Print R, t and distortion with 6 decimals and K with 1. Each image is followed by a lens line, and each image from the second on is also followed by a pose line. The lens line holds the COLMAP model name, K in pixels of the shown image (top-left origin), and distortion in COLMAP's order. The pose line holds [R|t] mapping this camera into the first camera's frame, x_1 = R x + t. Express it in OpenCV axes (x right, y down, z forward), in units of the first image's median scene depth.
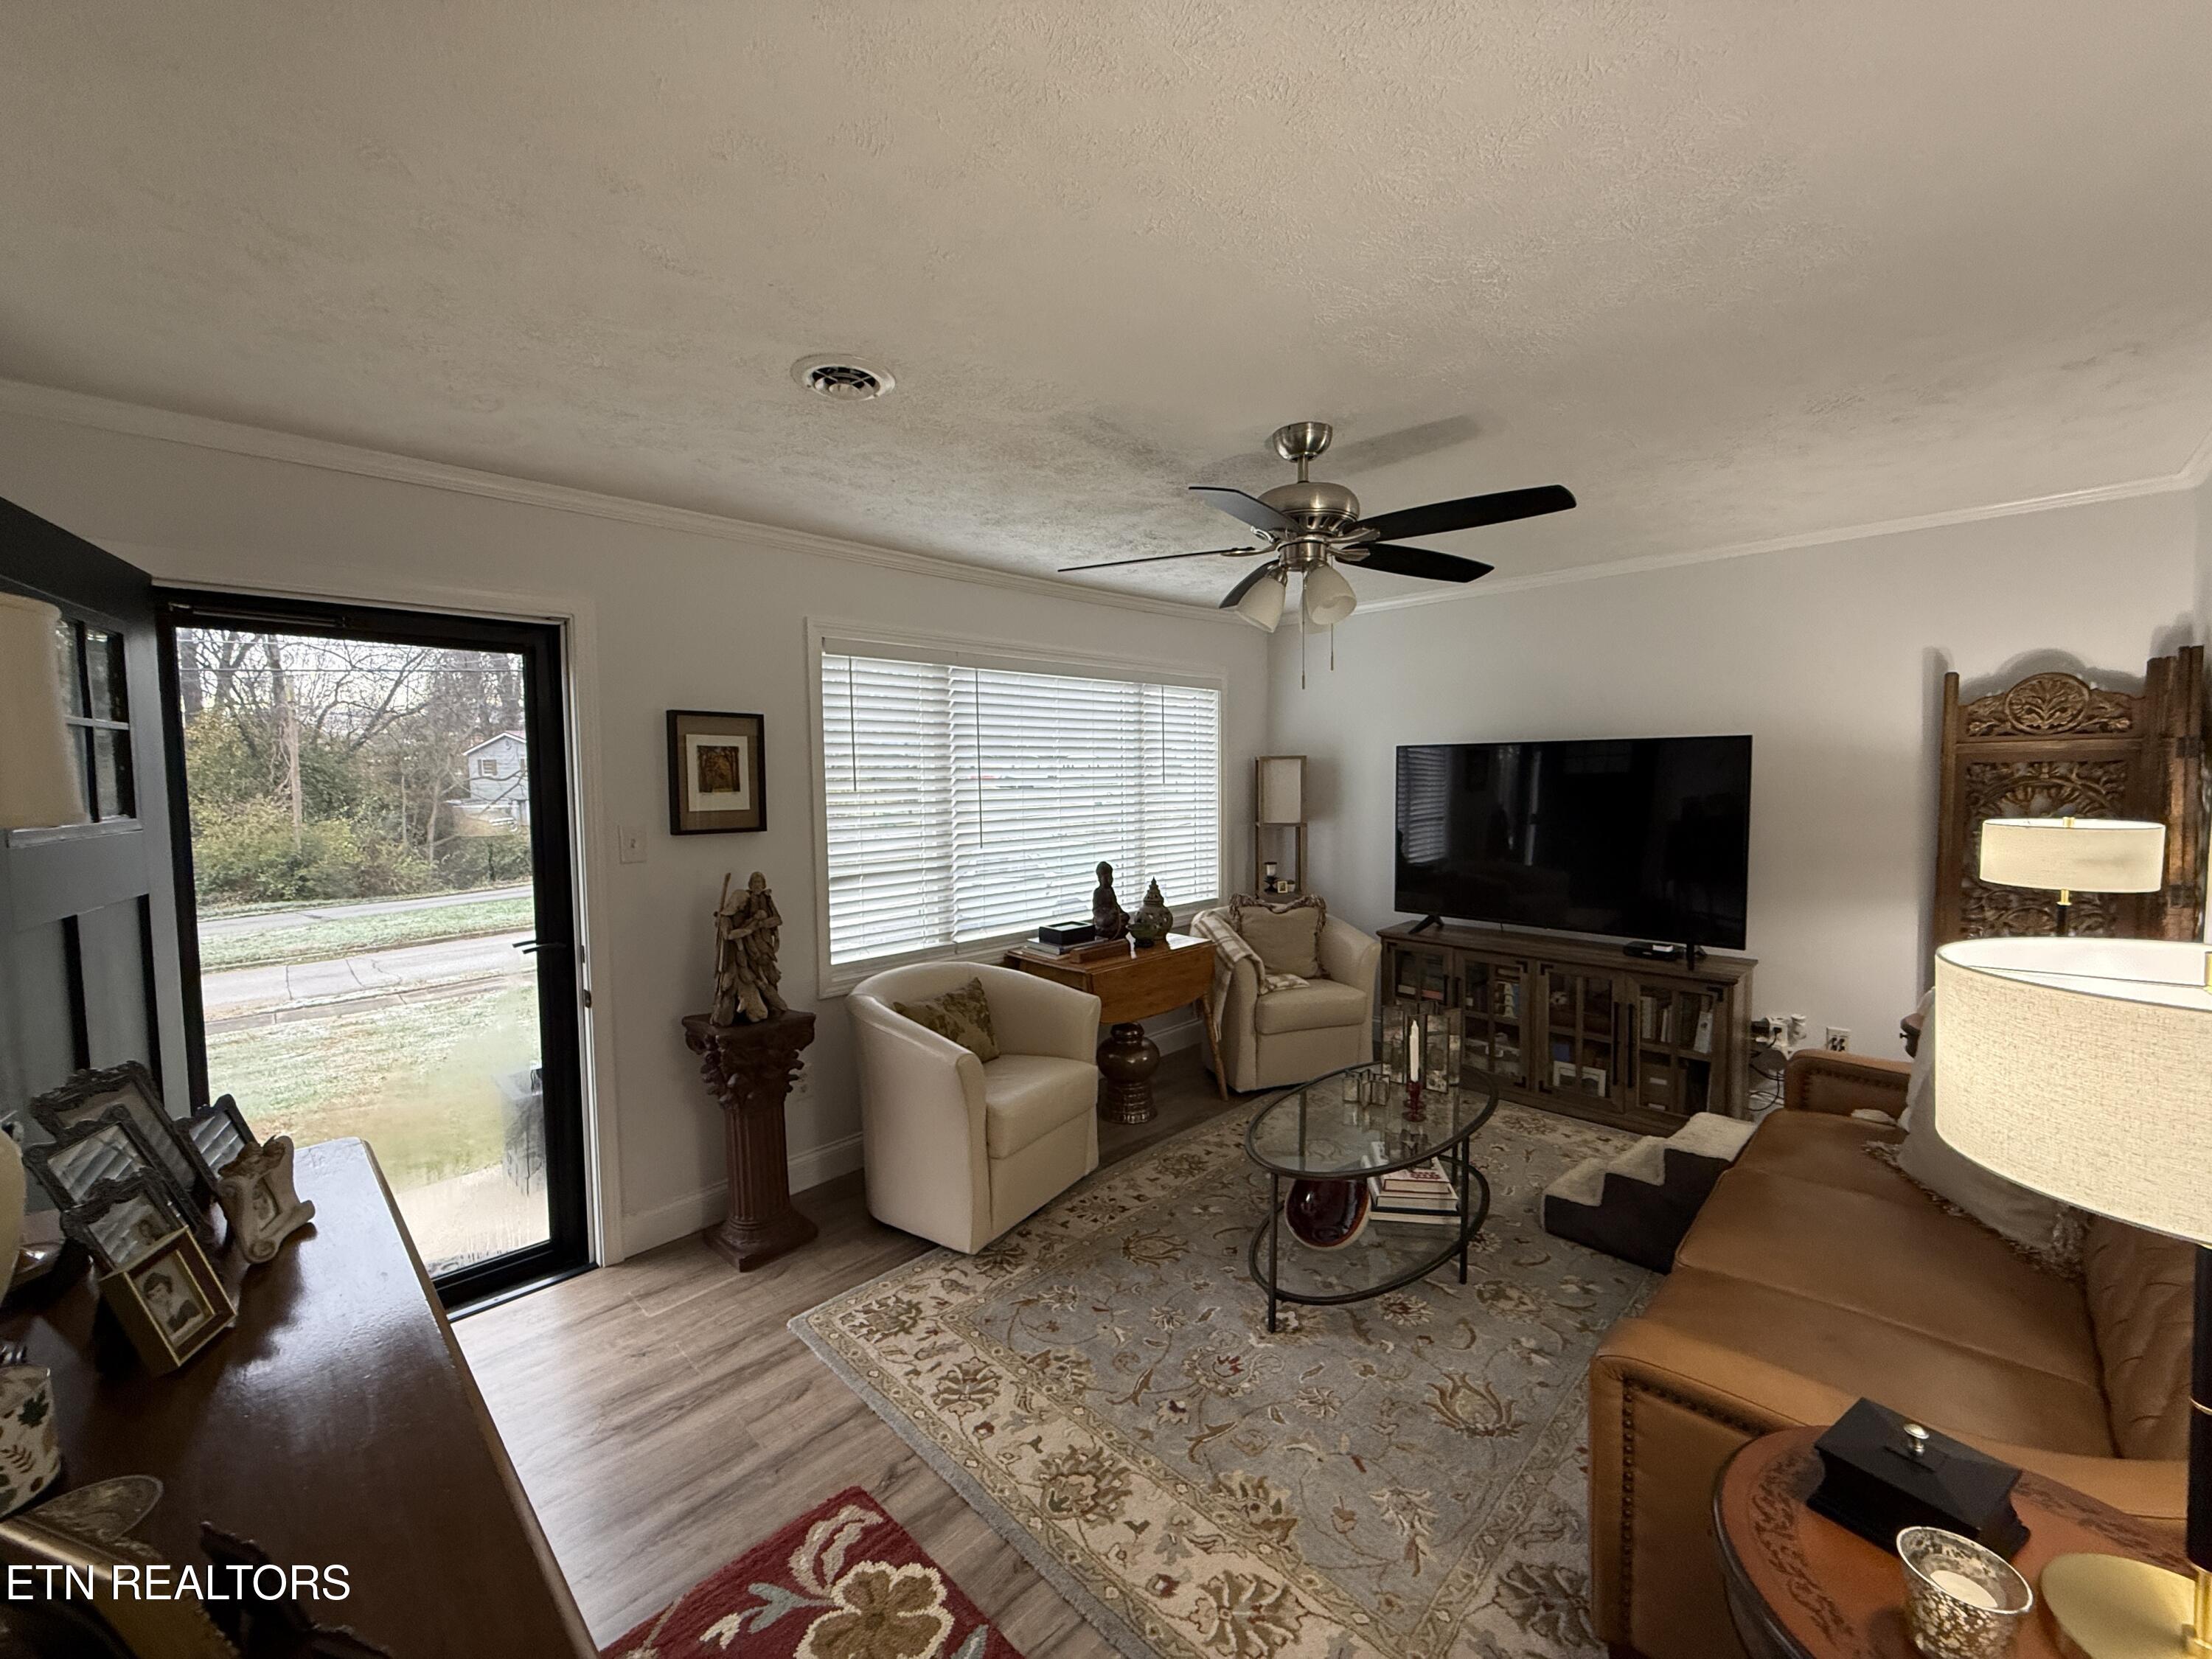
lens RADIAL K [[879.5, 0, 1102.4], [0, 879.5, 824.9], [0, 0, 1]] dist [0.000874, -0.000197]
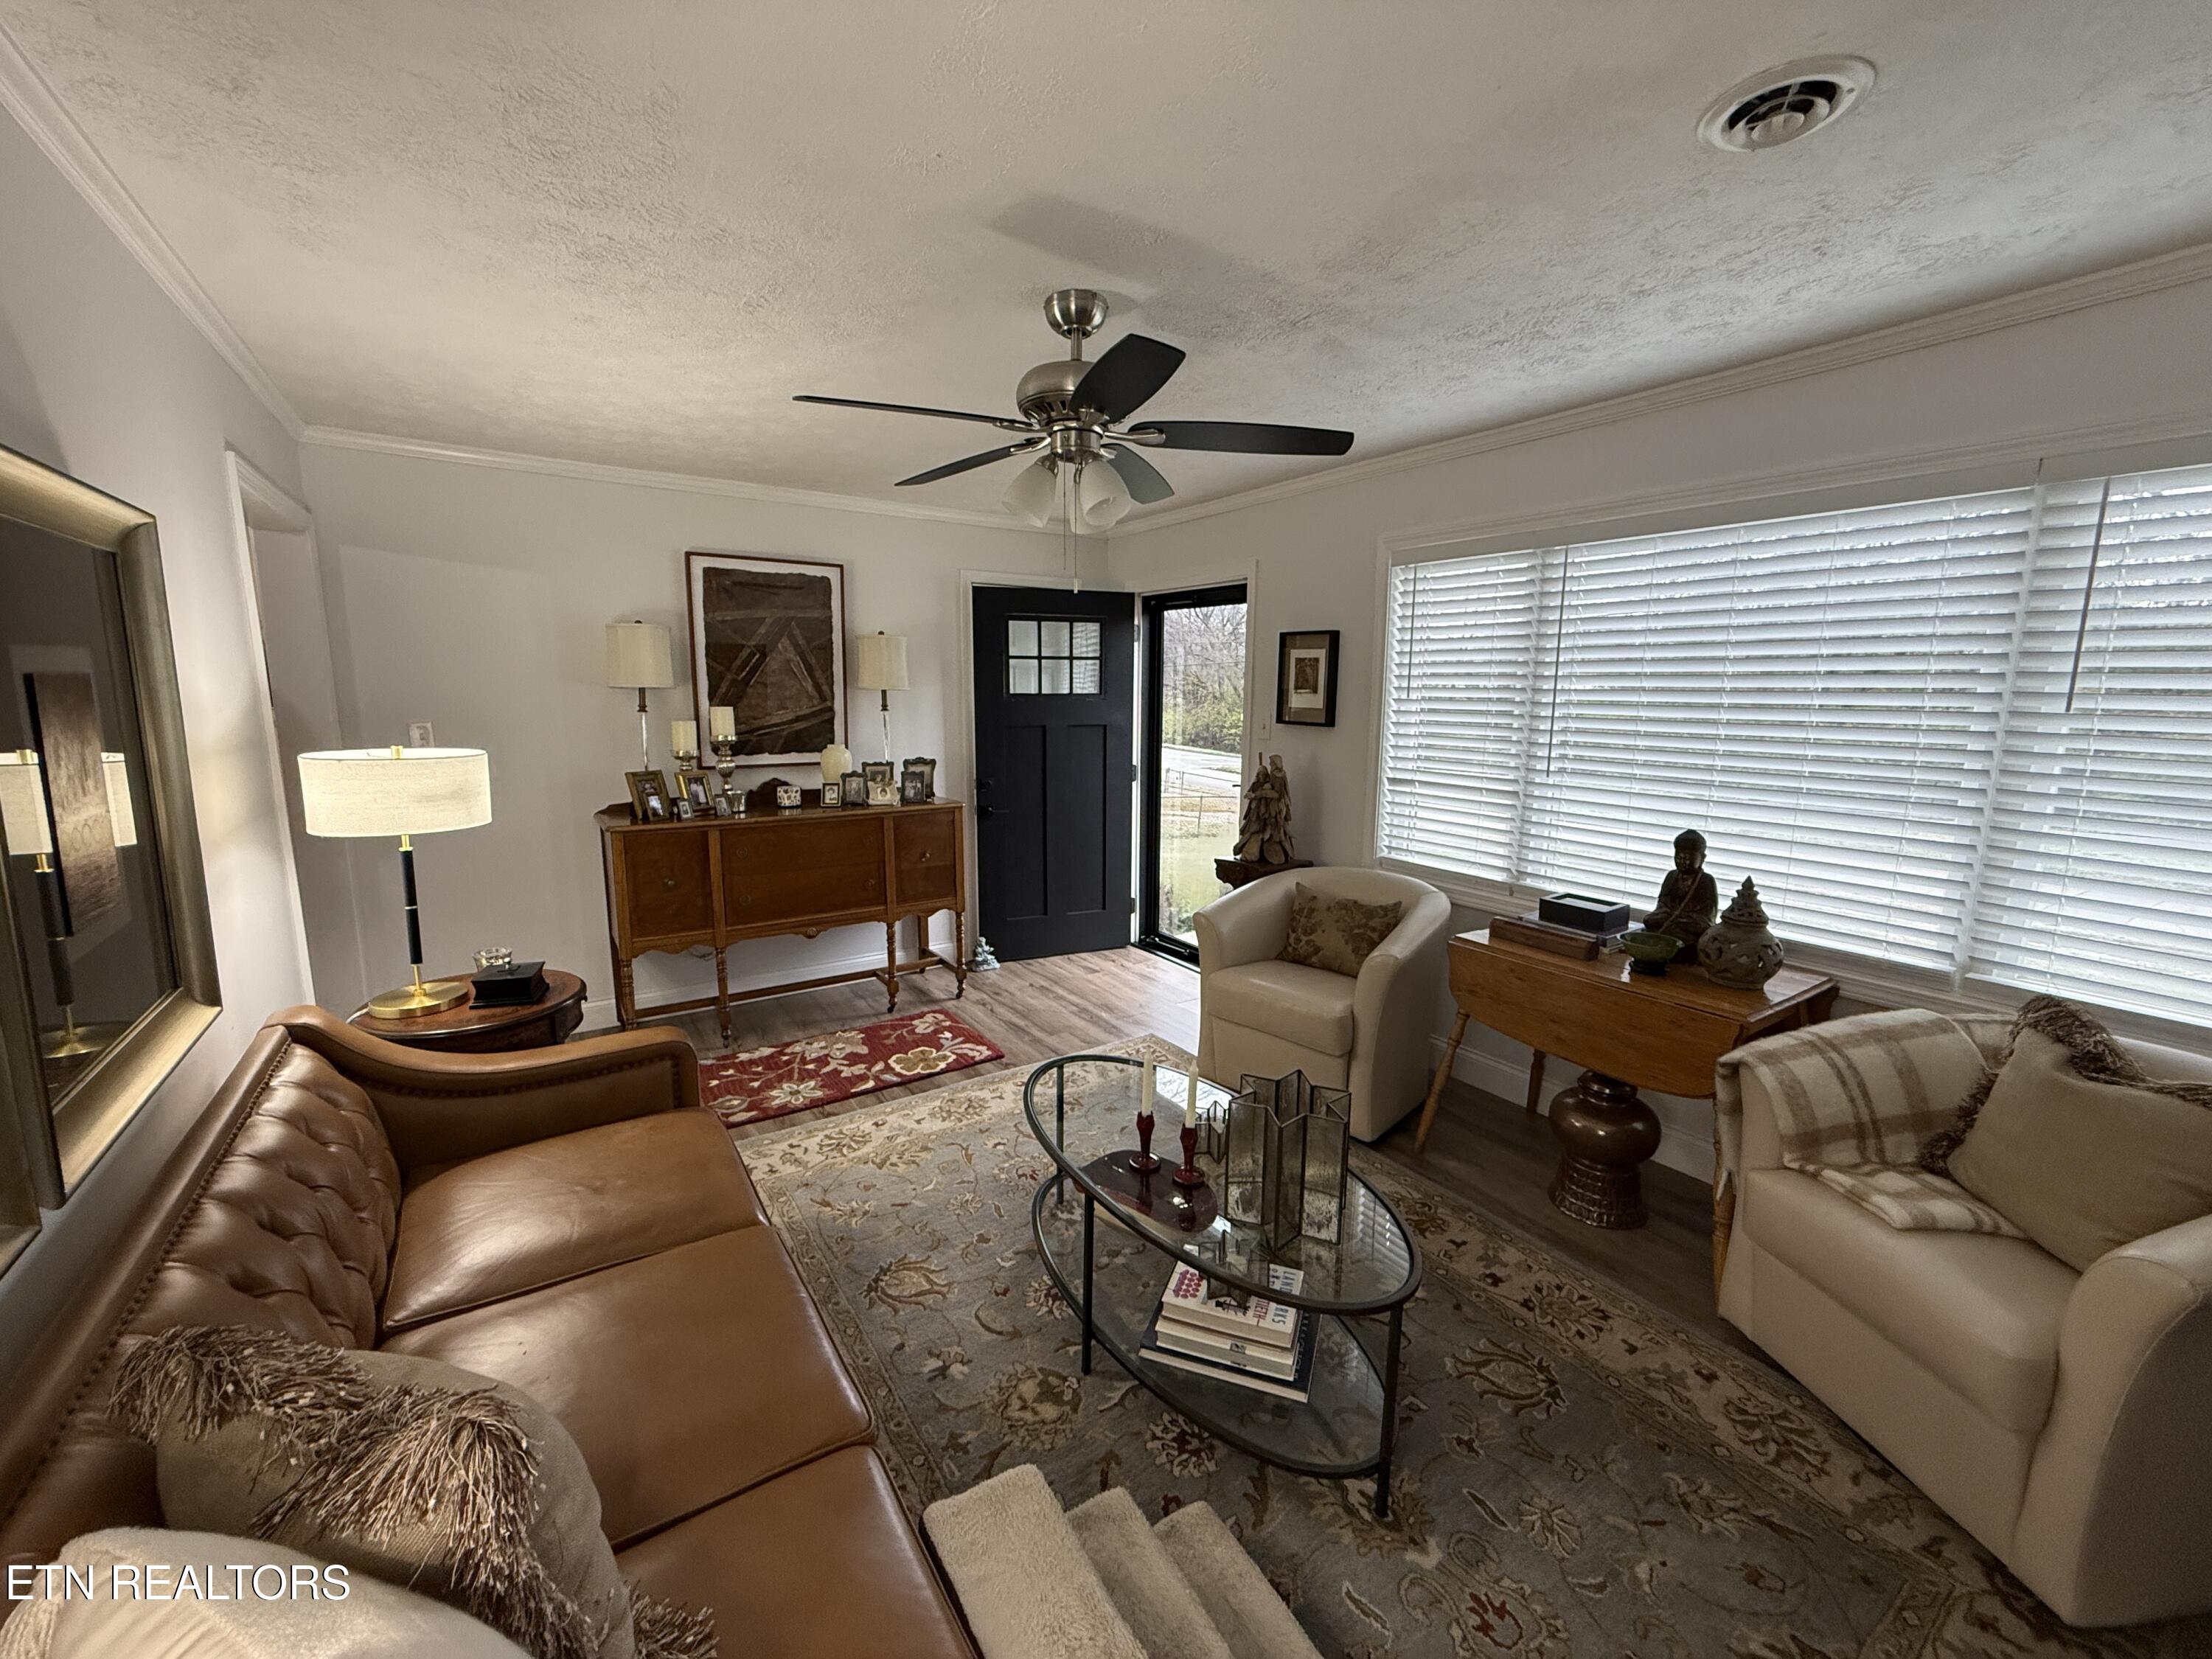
lens RADIAL K [[879.5, 0, 1094.3], [0, 879.5, 821.9], [0, 0, 1]] dist [0.000874, -0.000197]
pose [[-0.206355, 0.164447, -0.964559, 0.890234], [-0.062560, 0.981542, 0.180727, -0.064252], [0.976475, 0.097637, -0.192258, 0.931950]]
